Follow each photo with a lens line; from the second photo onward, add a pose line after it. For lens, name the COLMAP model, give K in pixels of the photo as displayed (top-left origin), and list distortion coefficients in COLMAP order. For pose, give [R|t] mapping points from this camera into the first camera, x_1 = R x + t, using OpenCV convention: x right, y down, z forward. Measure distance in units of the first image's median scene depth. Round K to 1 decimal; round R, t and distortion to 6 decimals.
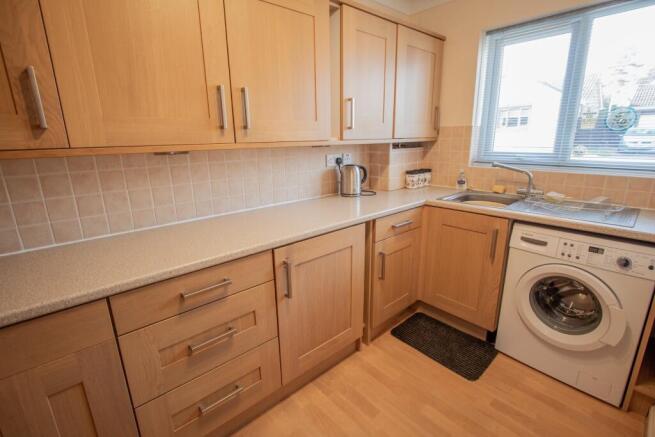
lens RADIAL K [[310.4, 0, 327.8], [0, 310.4, 213.1], [0, 0, 1]] dist [-0.014751, 0.000789]
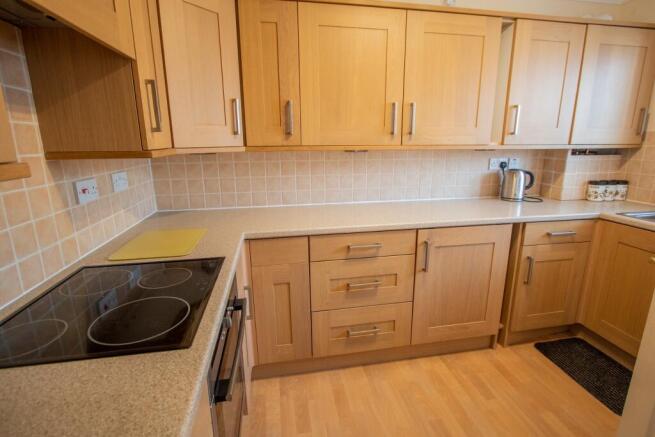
lens RADIAL K [[310.4, 0, 327.8], [0, 310.4, 213.1], [0, 0, 1]] dist [-0.014751, 0.000789]
pose [[0.850812, 0.134941, -0.507848, 0.106418], [-0.136068, 0.990077, 0.035115, 0.040480], [0.507547, 0.039225, 0.860731, -0.203927]]
